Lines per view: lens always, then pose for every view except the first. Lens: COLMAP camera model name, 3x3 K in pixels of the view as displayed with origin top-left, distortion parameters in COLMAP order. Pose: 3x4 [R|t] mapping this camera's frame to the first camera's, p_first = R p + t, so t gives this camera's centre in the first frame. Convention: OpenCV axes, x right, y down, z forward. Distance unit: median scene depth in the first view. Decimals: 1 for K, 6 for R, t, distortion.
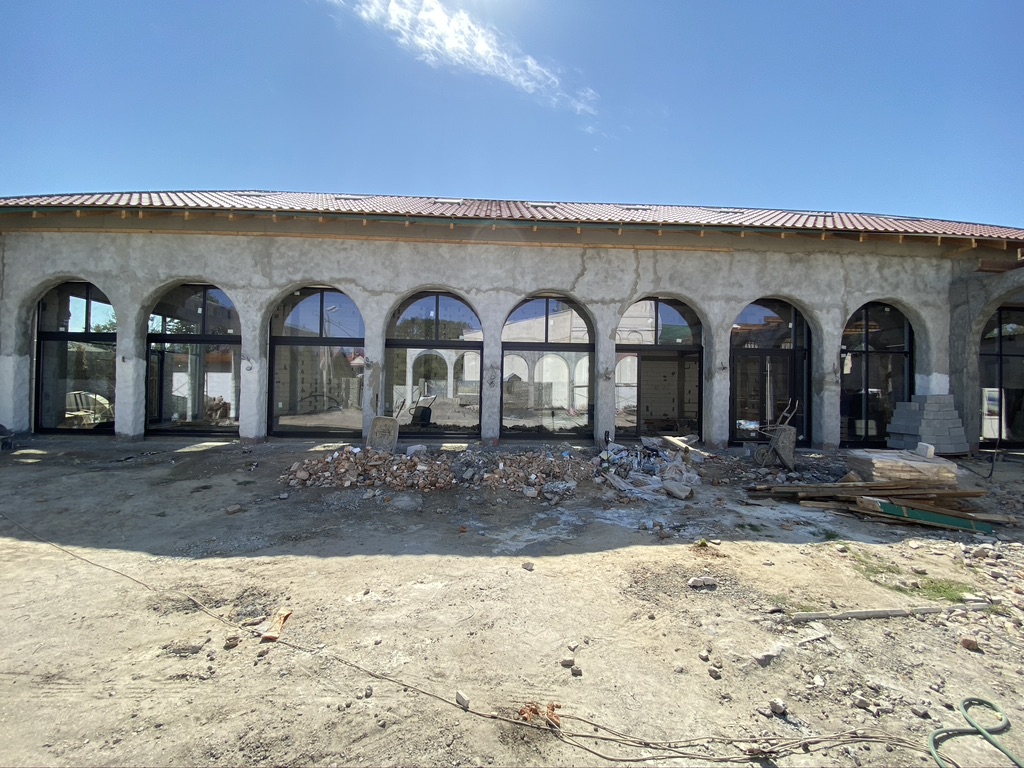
lens RADIAL K [[415.6, 0, 509.9], [0, 415.6, 384.4], [0, 0, 1]] dist [0.015368, -0.019029]
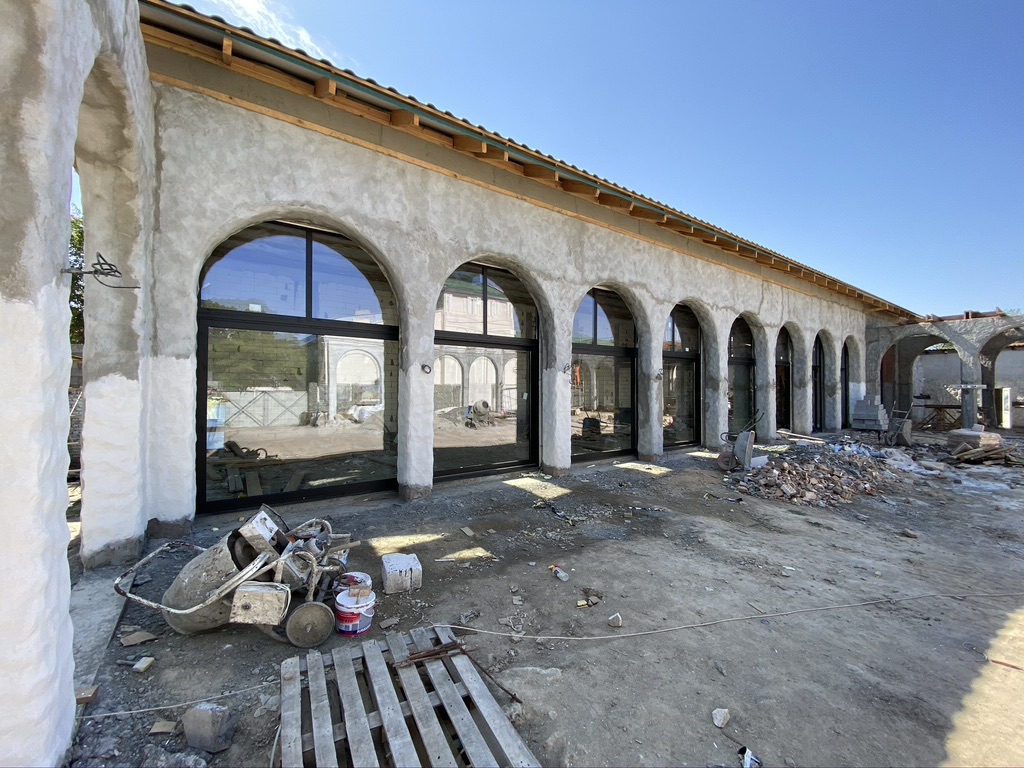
lens RADIAL K [[415.6, 0, 508.2], [0, 415.6, 384.8], [0, 0, 1]] dist [0.015368, -0.019029]
pose [[0.841185, -0.009396, 0.540666, -1.140809], [0.008402, 0.999955, 0.004305, -0.037829], [-0.540683, 0.000922, 0.841226, 0.392718]]
